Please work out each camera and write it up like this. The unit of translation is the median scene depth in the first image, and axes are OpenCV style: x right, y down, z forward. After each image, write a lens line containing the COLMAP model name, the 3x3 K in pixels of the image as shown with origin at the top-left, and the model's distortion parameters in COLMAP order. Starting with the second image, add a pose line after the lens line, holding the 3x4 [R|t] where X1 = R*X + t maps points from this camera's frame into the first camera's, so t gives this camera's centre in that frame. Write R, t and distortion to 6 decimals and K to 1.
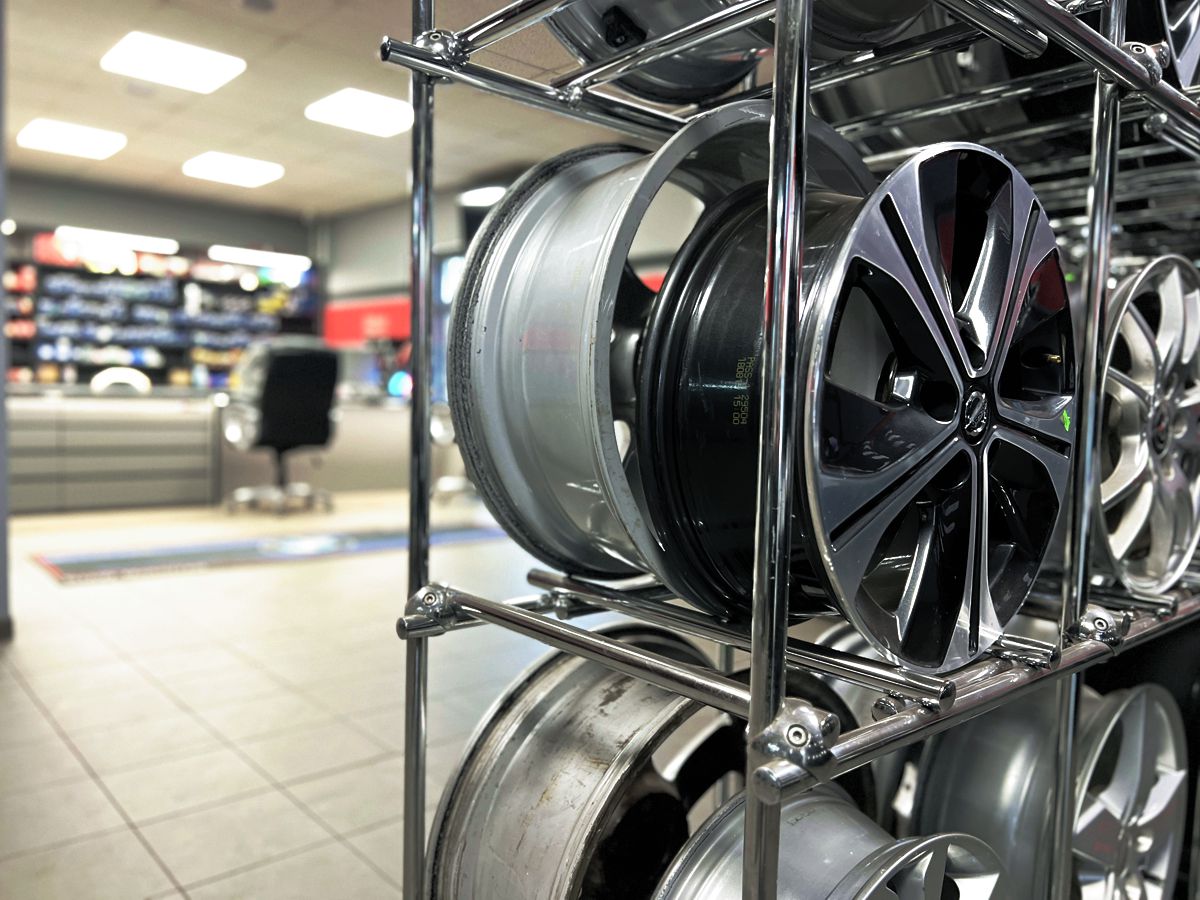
lens RADIAL K [[908.4, 0, 599.7], [0, 908.4, 453.8], [0, 0, 1]] dist [0.009414, -0.001645]
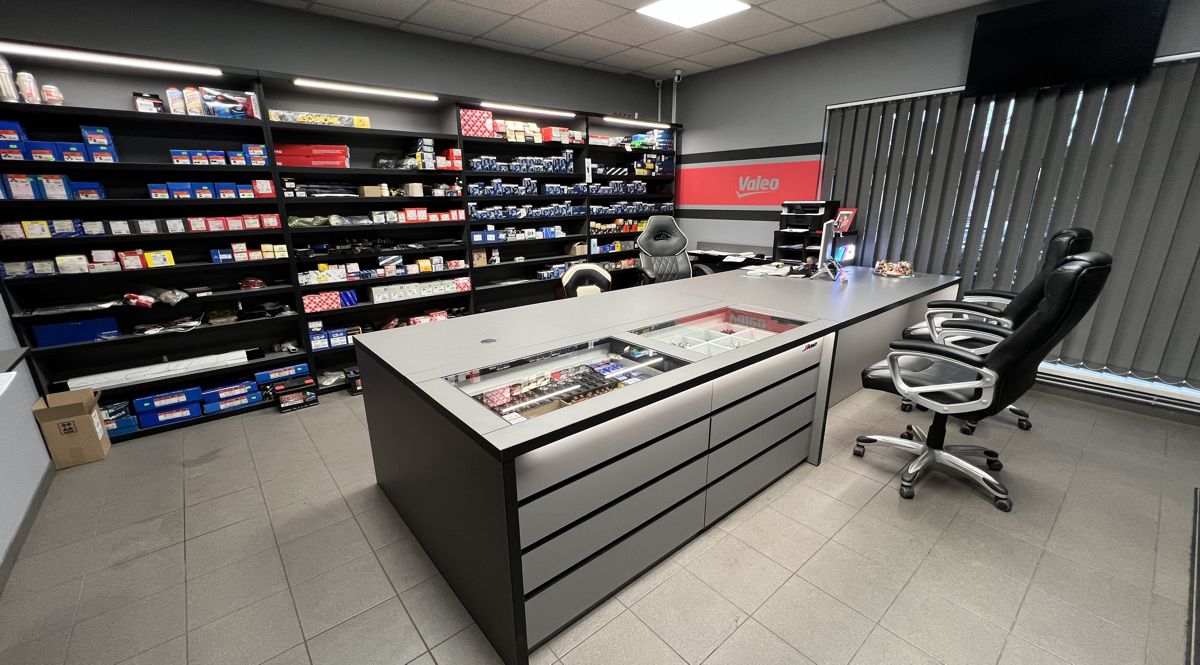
lens RADIAL K [[478.8, 0, 599.6], [0, 478.8, 338.4], [0, 0, 1]] dist [-0.000199, 0.000008]
pose [[0.998359, -0.033012, -0.046800, -0.425686], [0.042387, 0.975436, 0.216165, -0.105020], [0.038515, -0.217794, 0.975235, 0.457056]]
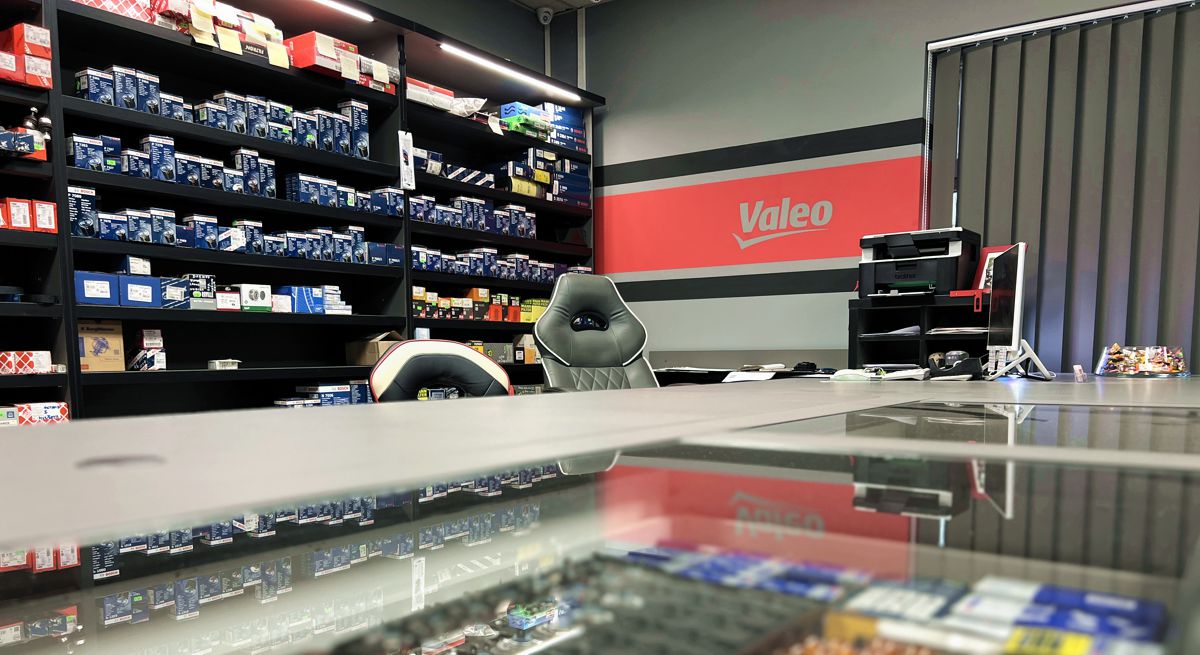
lens RADIAL K [[903.0, 0, 615.0], [0, 903.0, 449.5], [0, 0, 1]] dist [0.006508, -0.025589]
pose [[0.973343, -0.067005, 0.219350, -0.463869], [0.055957, 0.996850, 0.056207, -0.059444], [-0.222425, -0.042435, 0.974026, 0.593740]]
